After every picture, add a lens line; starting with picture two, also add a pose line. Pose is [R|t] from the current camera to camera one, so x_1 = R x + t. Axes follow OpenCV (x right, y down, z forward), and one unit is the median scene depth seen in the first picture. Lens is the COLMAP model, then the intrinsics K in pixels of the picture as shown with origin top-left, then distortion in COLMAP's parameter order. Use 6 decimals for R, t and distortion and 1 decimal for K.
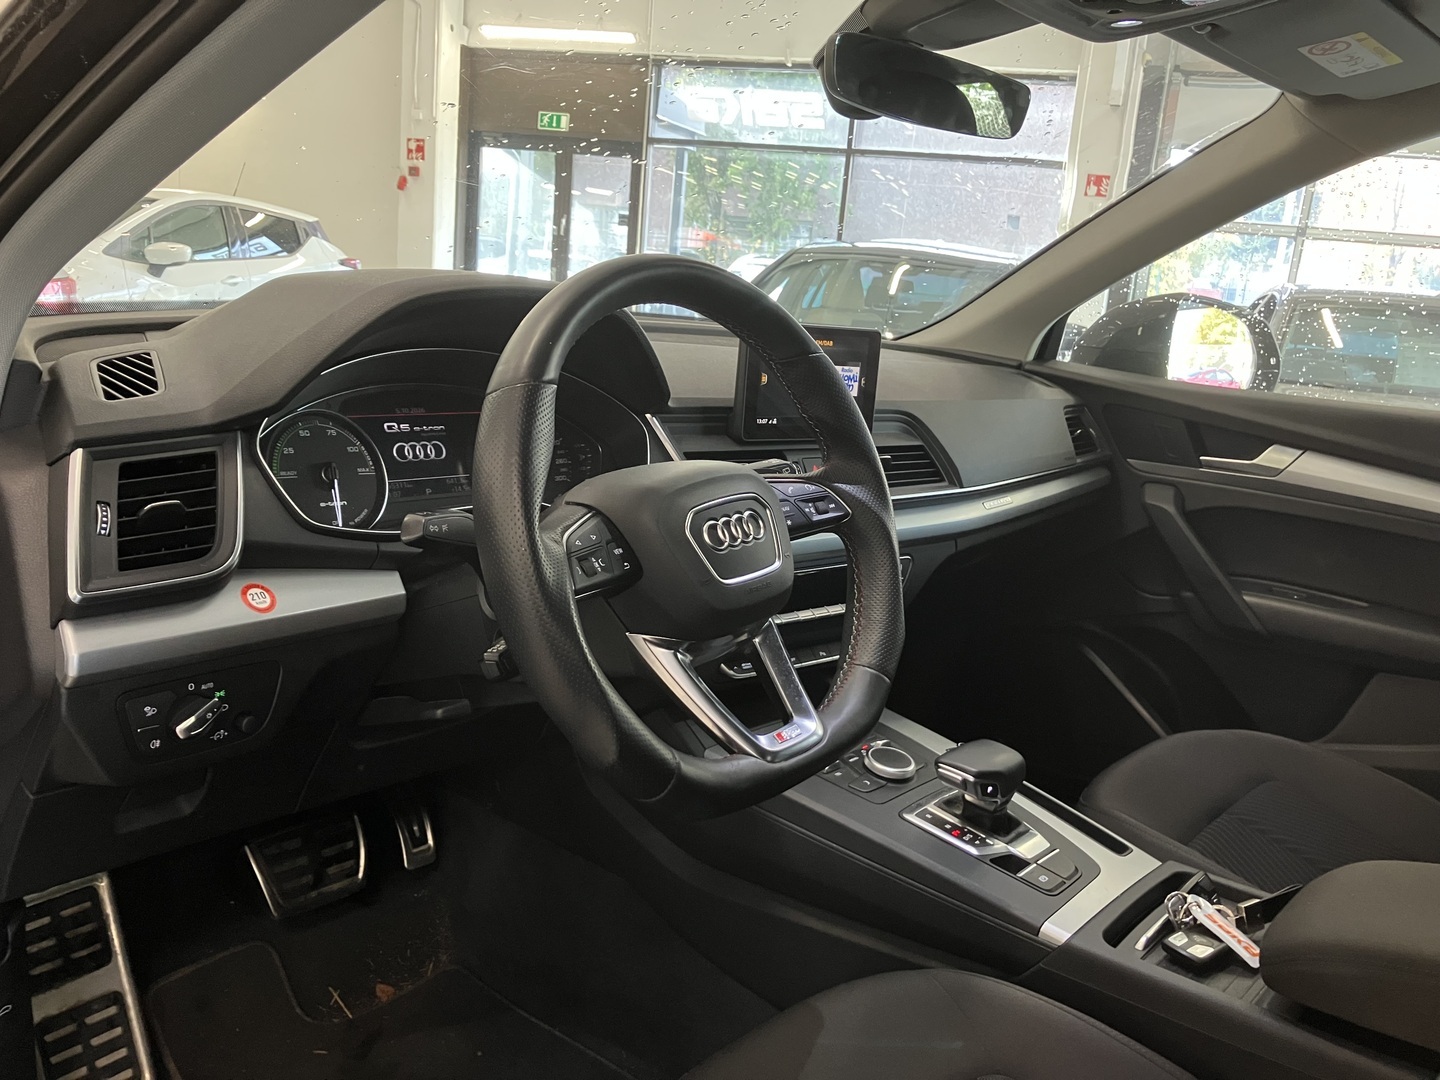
lens RADIAL K [[1167.2, 0, 721.0], [0, 1167.2, 536.2], [0, 0, 1]] dist [0.004483, 0.001902]
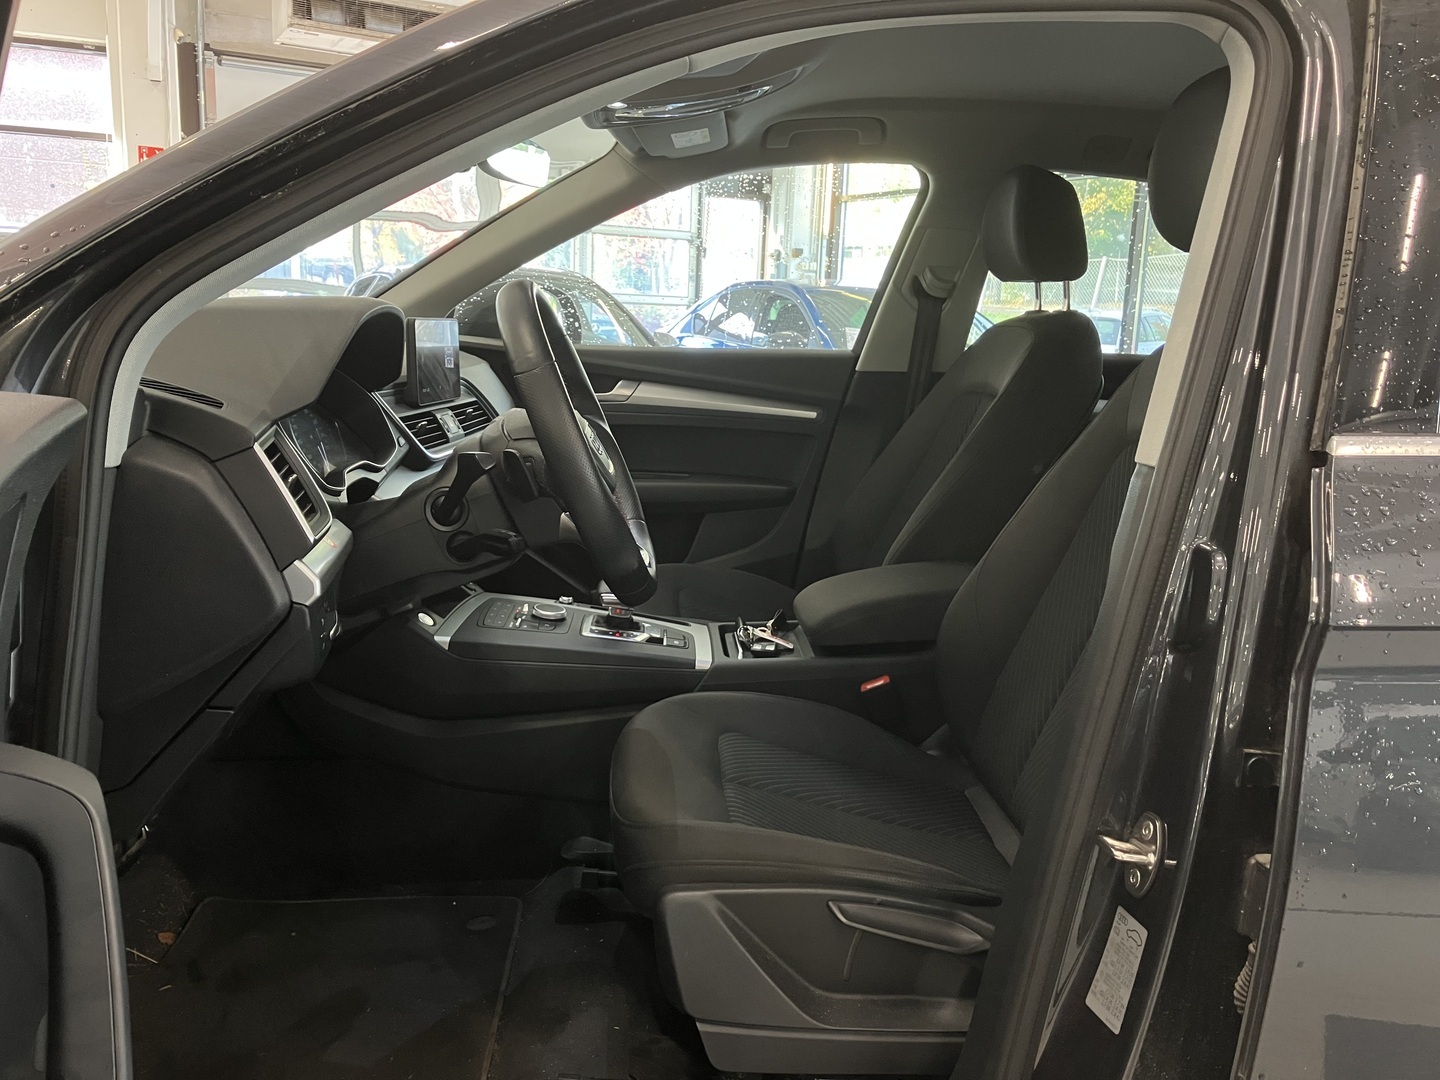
lens RADIAL K [[1167.2, 0, 721.0], [0, 1167.2, 536.2], [0, 0, 1]] dist [0.004483, 0.001902]
pose [[0.715919, -0.193237, 0.670910, -0.524351], [0.179108, 0.979609, 0.091025, 0.005051], [-0.674819, 0.054998, 0.735931, -0.182975]]
